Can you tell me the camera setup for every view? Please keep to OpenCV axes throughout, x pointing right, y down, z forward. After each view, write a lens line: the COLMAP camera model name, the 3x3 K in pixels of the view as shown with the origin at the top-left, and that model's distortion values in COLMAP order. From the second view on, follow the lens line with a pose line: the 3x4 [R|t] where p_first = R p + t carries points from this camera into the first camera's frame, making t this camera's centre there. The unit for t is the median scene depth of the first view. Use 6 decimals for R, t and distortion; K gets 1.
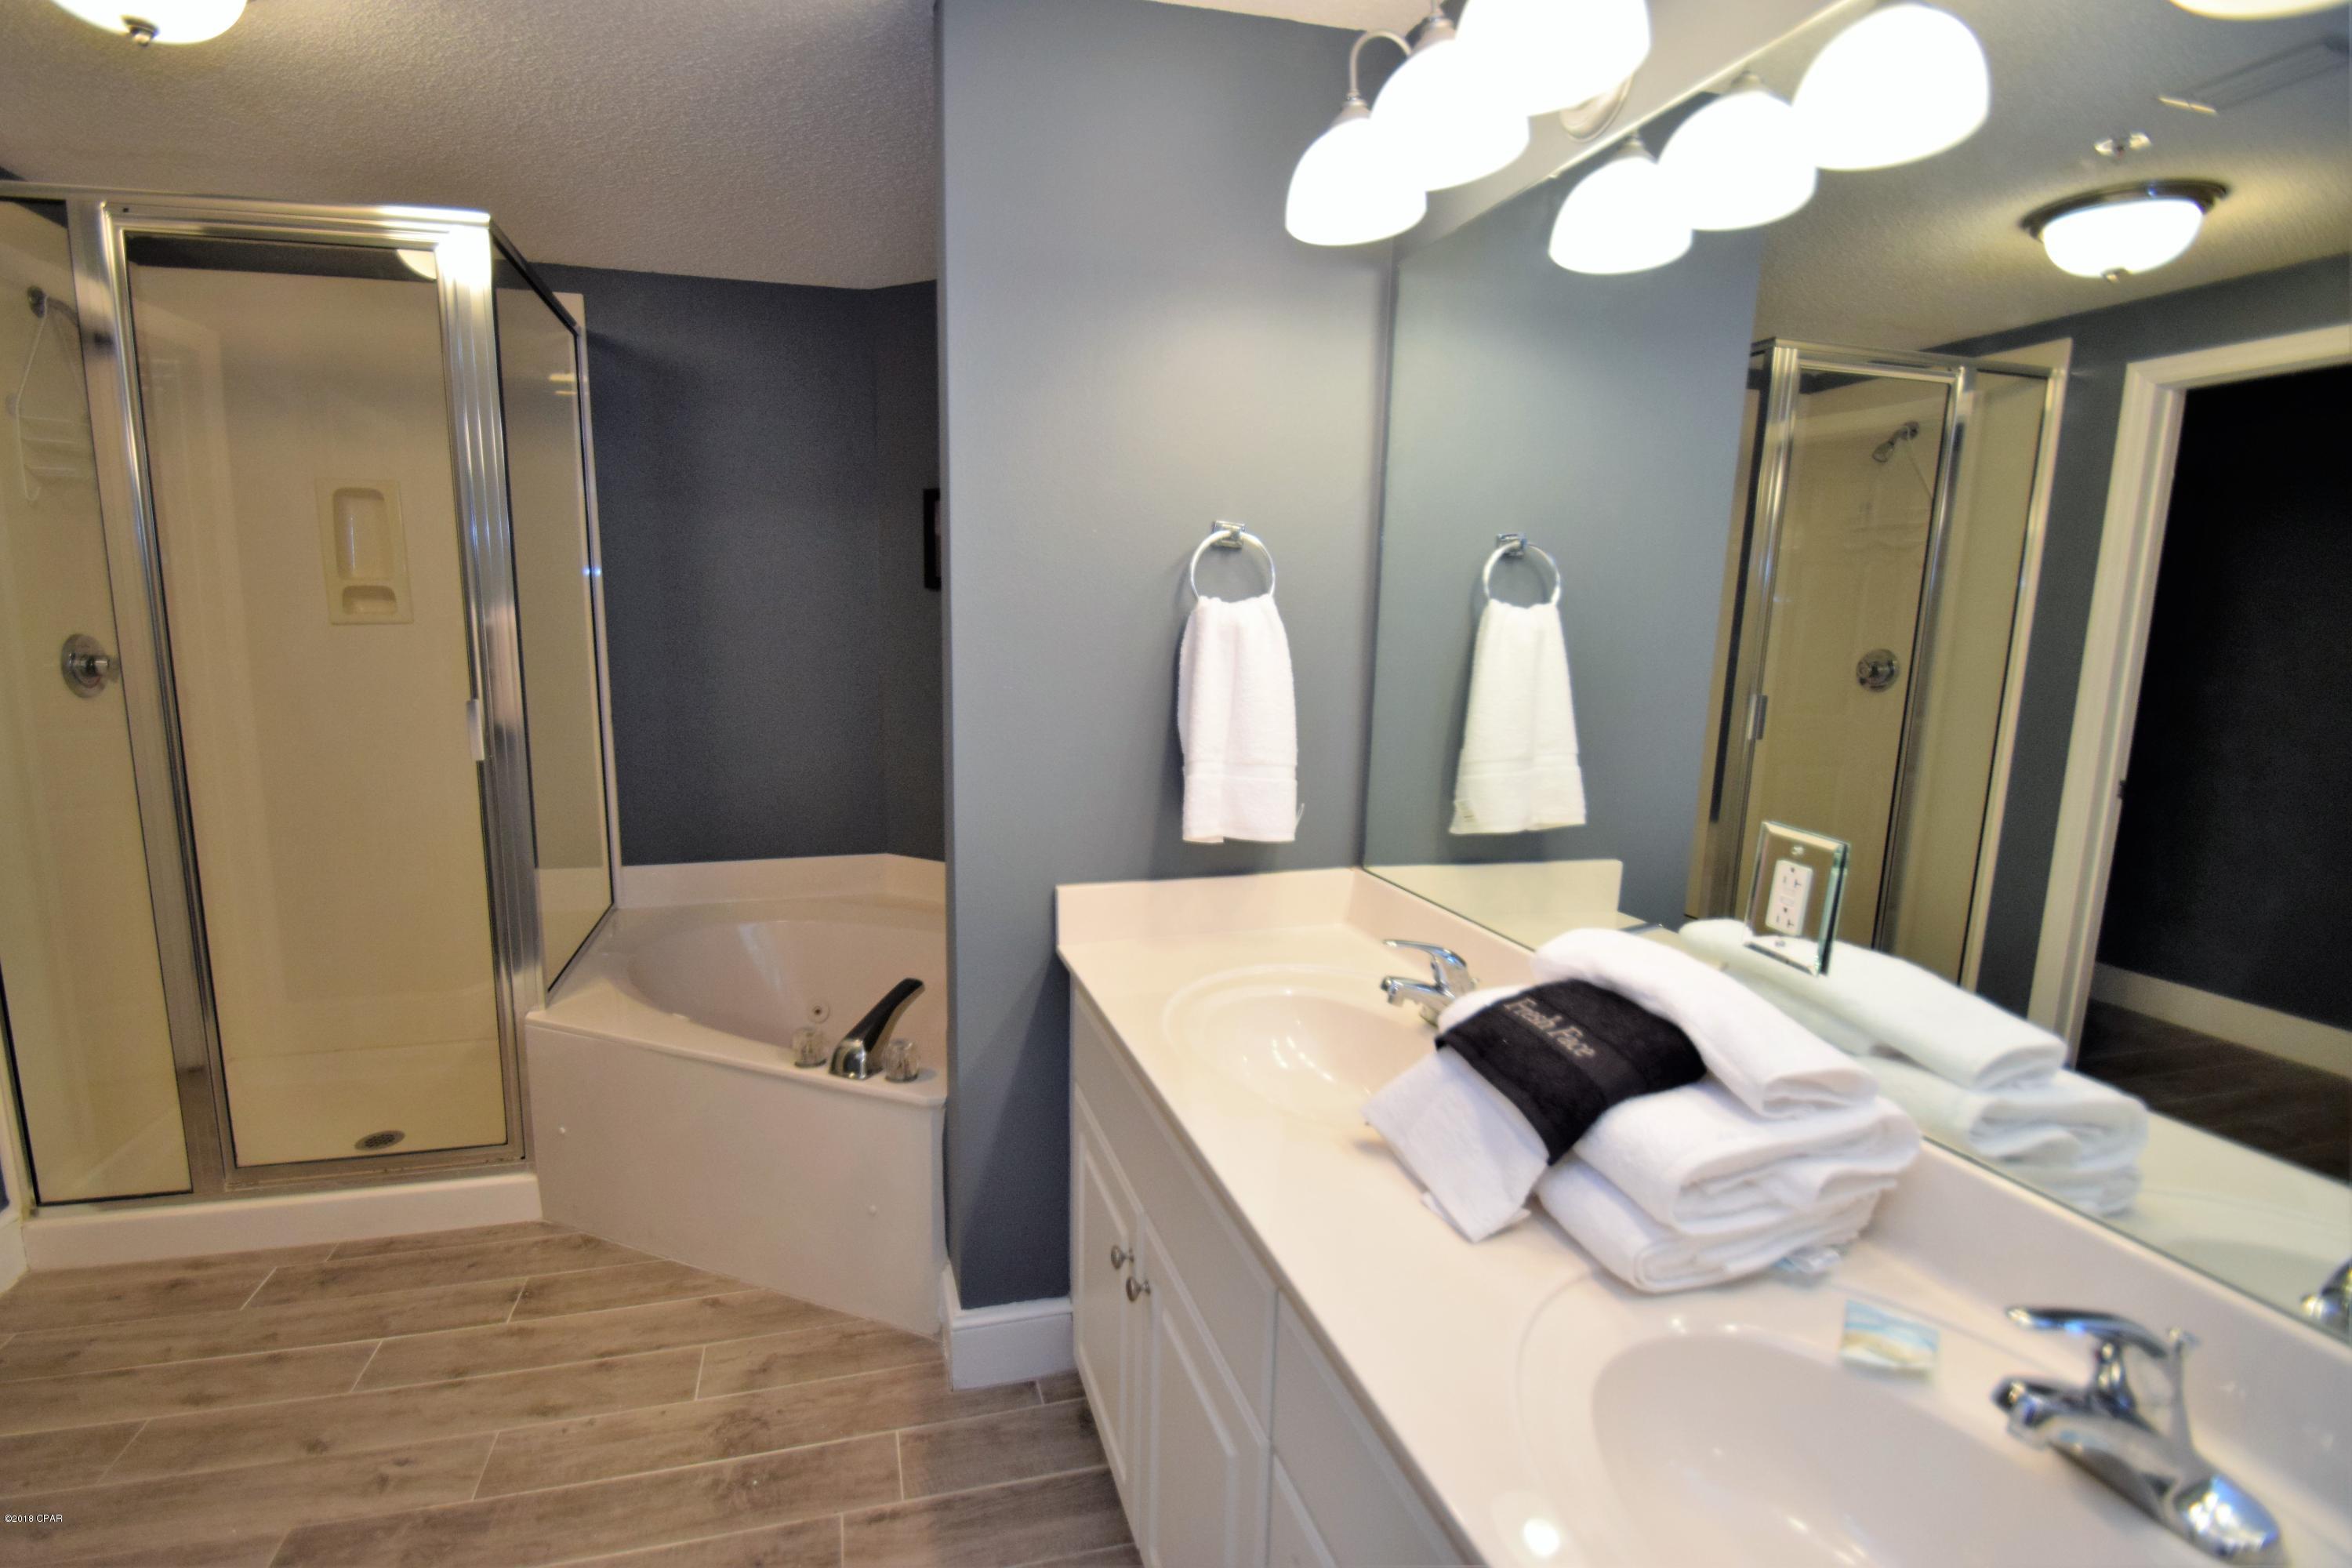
lens RADIAL K [[1017.2, 0, 1162.4], [0, 1017.2, 817.2], [0, 0, 1]] dist [0.000291, -0.009362]
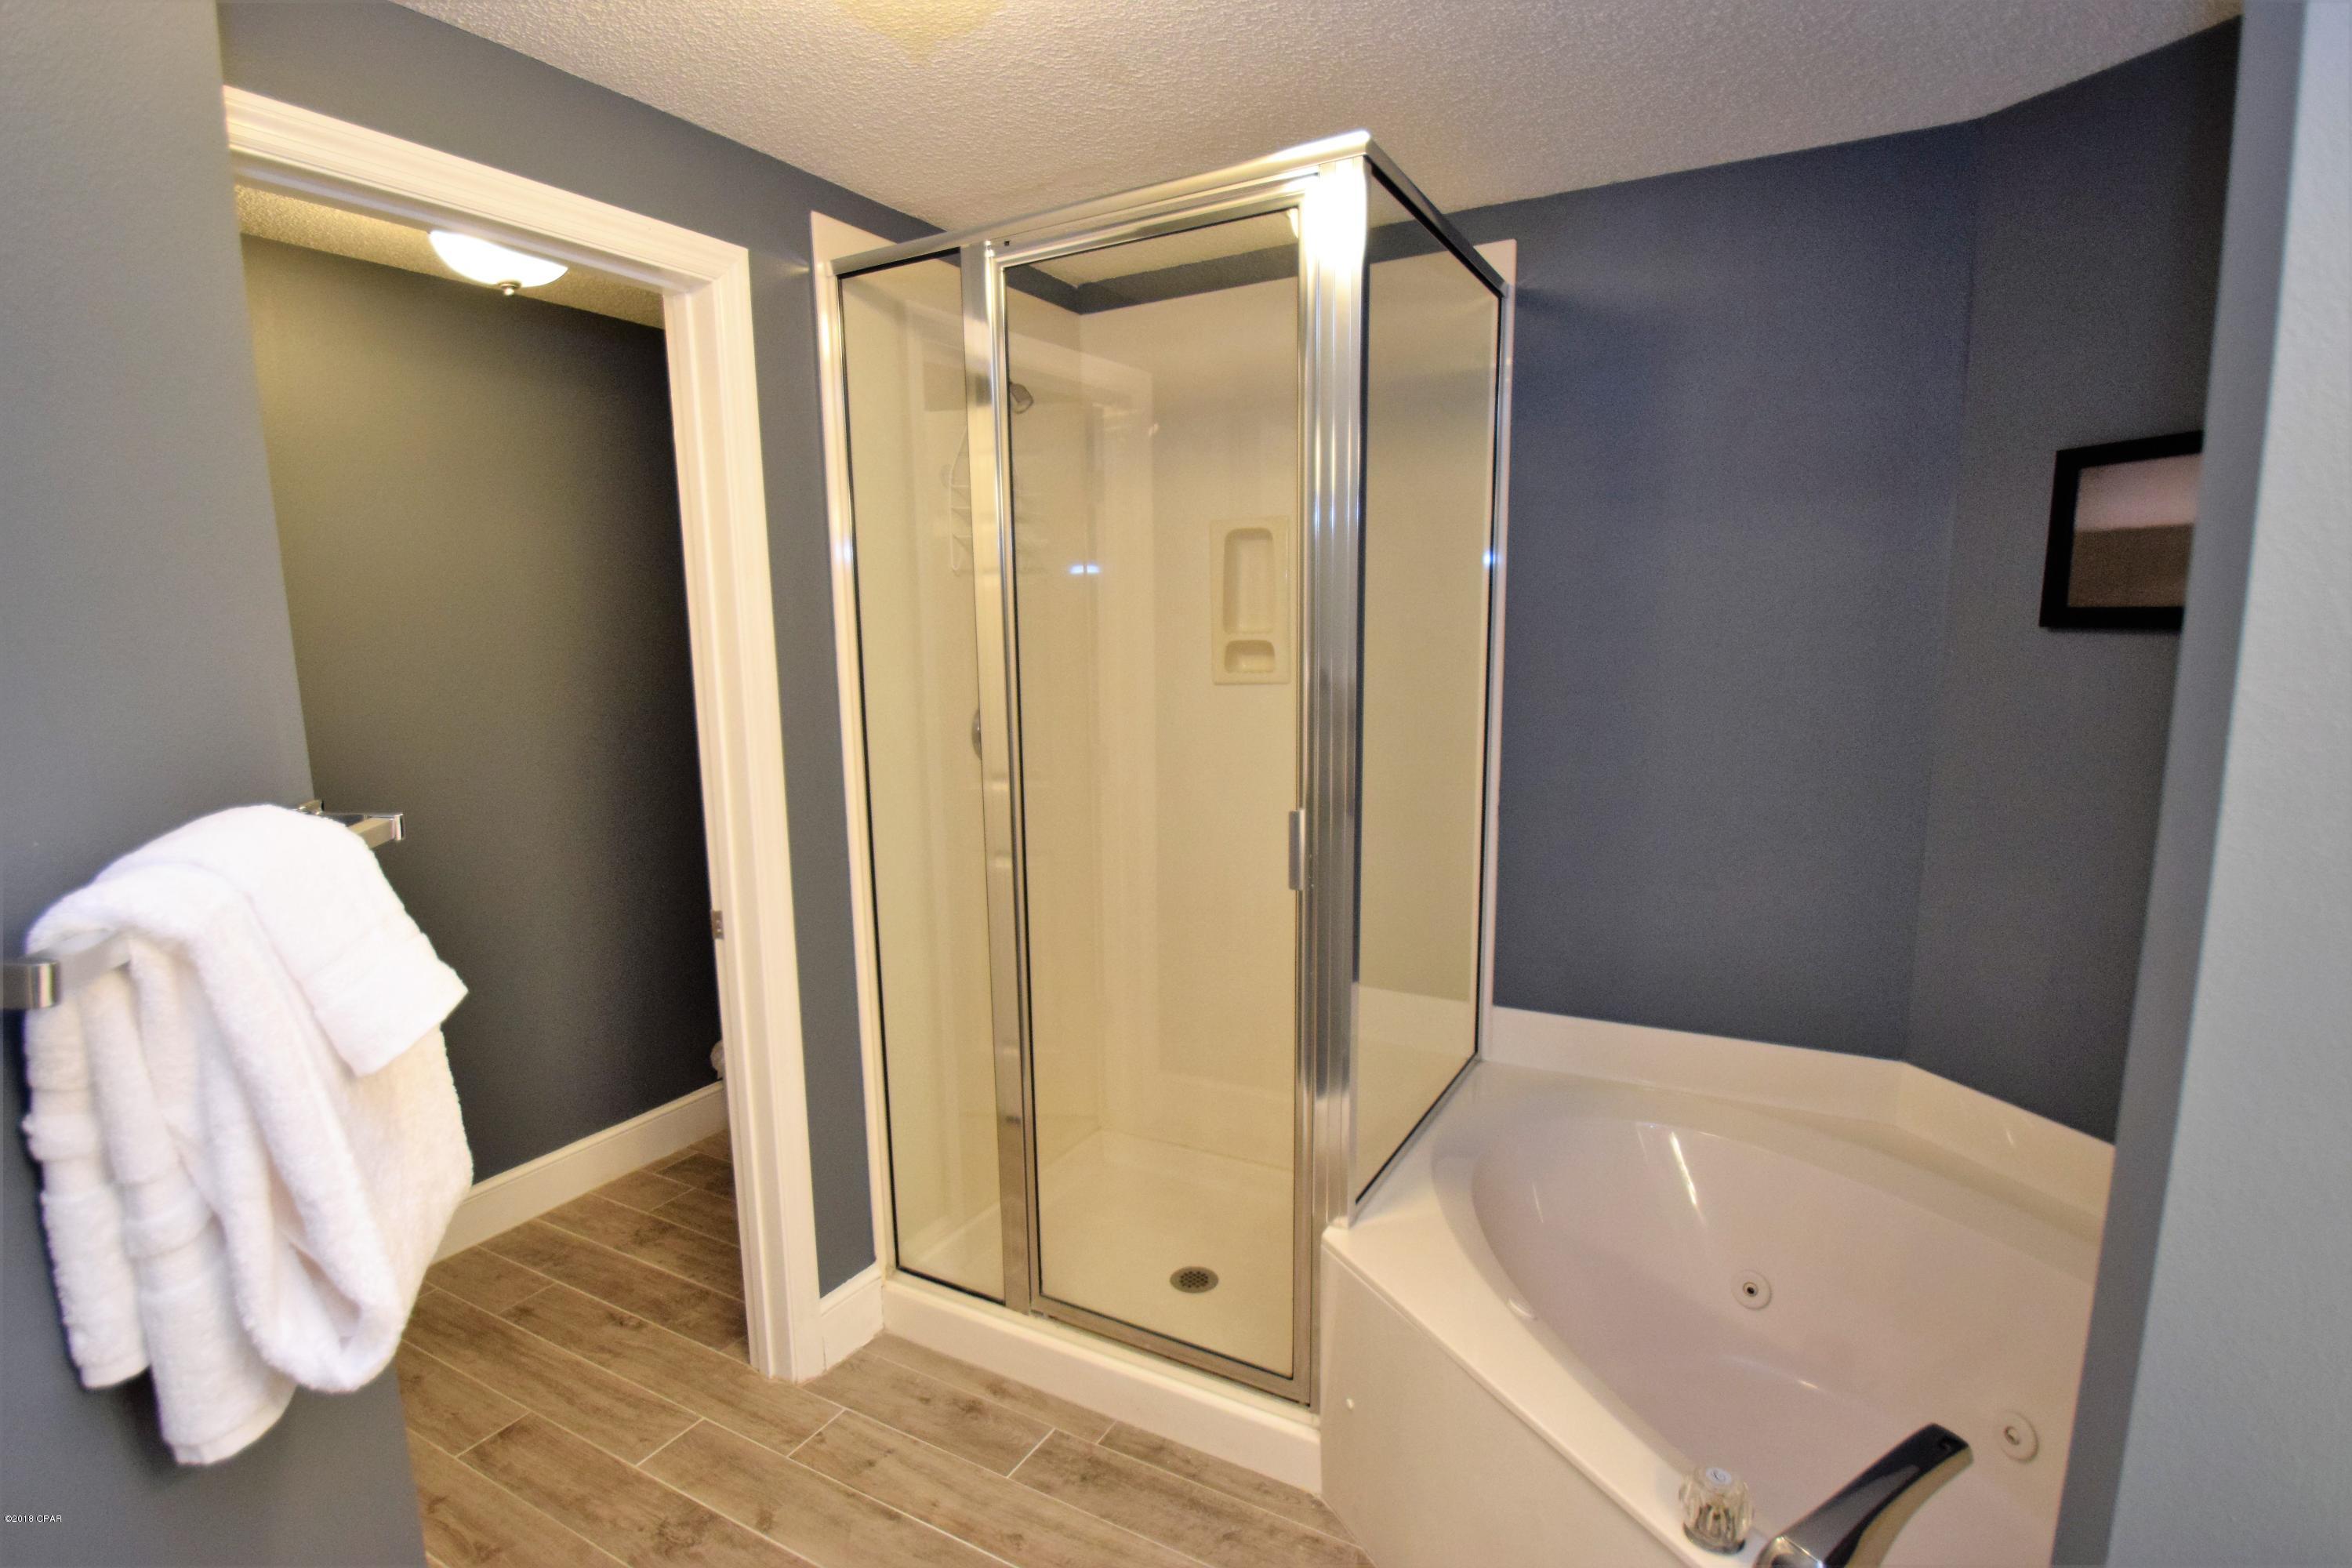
lens RADIAL K [[1158.7, 0, 1175.9], [0, 1158.7, 757.9], [0, 0, 1]] dist [-0.000109, -0.000379]
pose [[0.679358, 0.067921, -0.730657, -0.116706], [-0.121107, 0.992431, -0.020350, -0.111334], [0.723744, 0.102313, 0.682441, 0.324210]]
